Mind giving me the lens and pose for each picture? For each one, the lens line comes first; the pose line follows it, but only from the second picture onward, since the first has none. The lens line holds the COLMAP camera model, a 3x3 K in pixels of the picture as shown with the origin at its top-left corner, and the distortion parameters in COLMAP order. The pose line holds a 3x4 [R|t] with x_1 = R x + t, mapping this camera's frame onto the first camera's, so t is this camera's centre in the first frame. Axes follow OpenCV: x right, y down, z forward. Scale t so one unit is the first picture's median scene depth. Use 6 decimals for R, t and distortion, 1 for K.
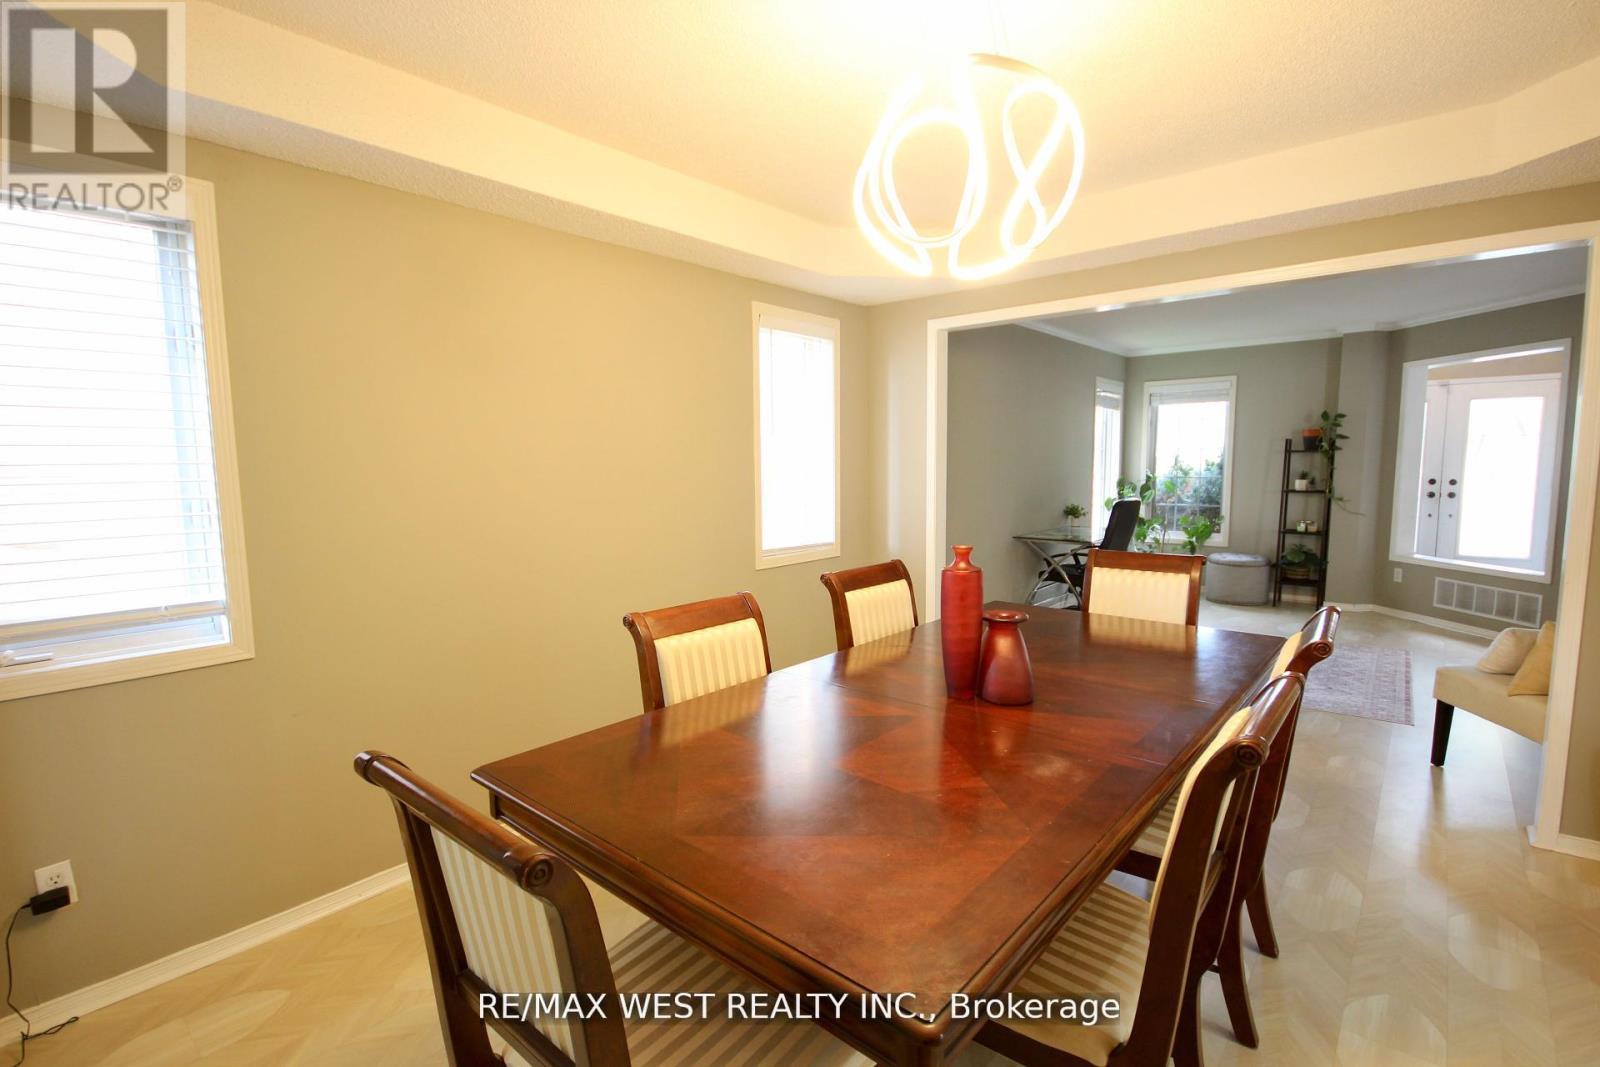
lens RADIAL K [[739.8, 0, 806.0], [0, 739.8, 529.8], [0, 0, 1]] dist [-0.008462, -0.002158]
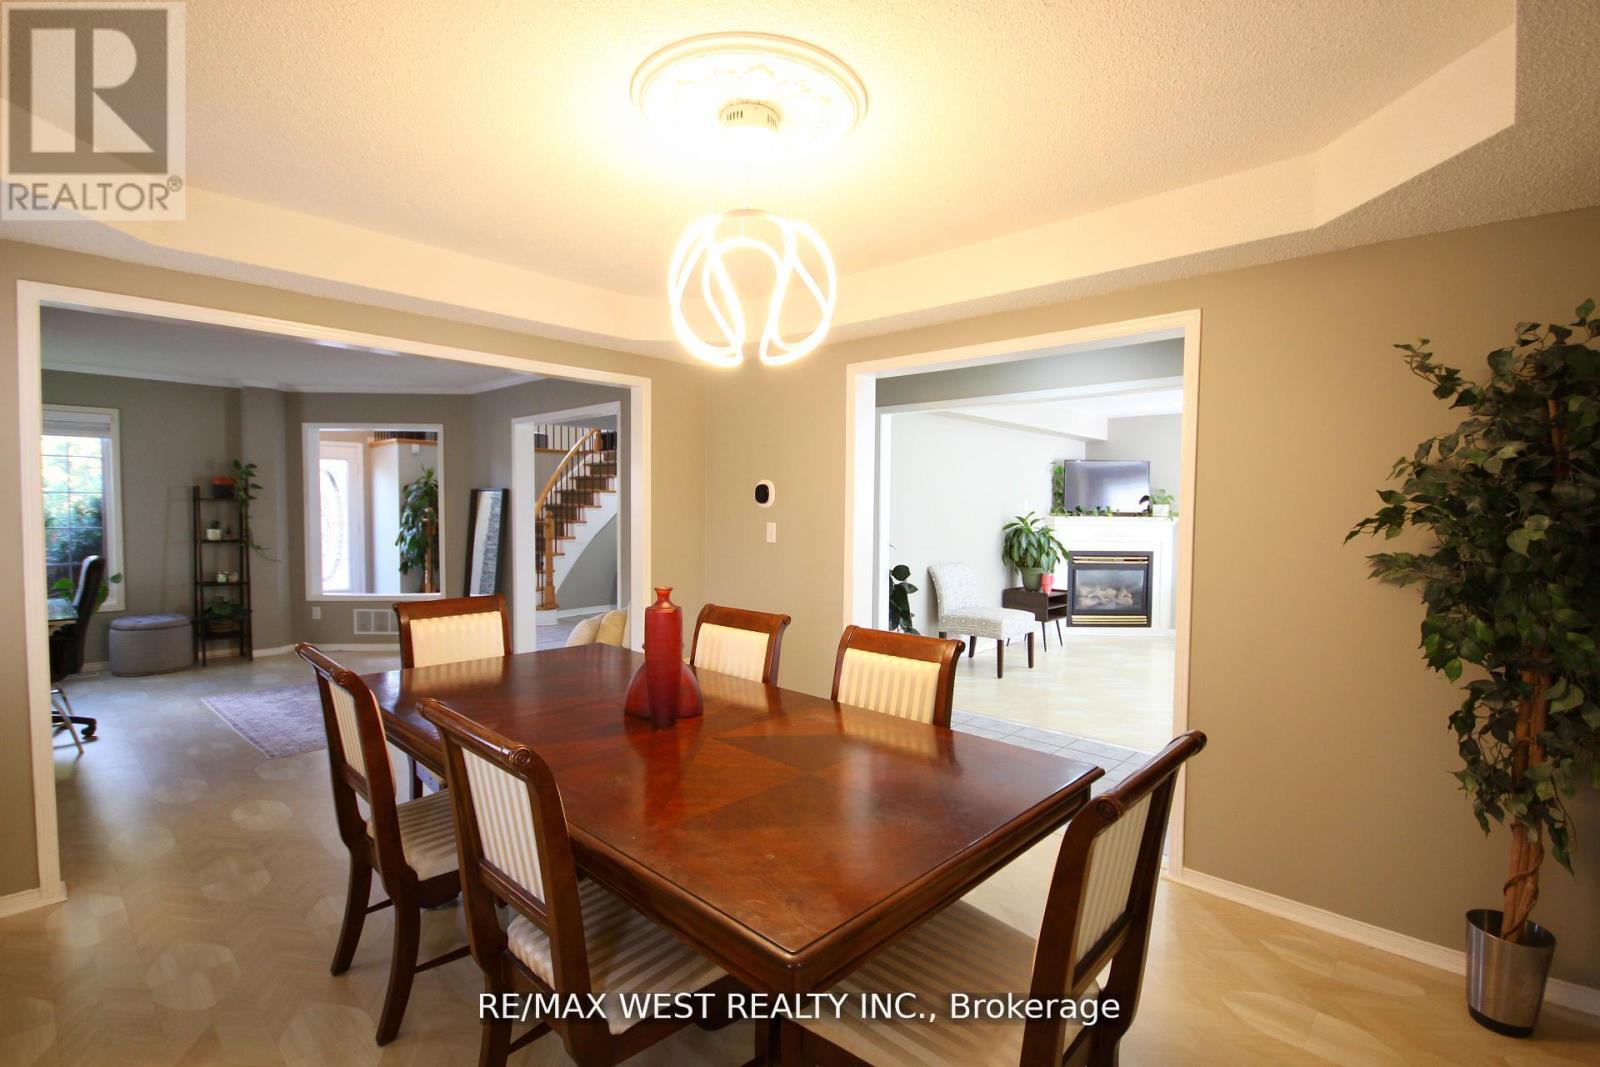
lens RADIAL K [[739.8, 0, 794.1], [0, 739.8, 539.0], [0, 0, 1]] dist [-0.008462, -0.002158]
pose [[0.039718, -0.029092, 0.998787, -0.260458], [0.080651, 0.996408, 0.025815, -0.019172], [-0.995951, 0.079528, 0.041921, 0.210629]]
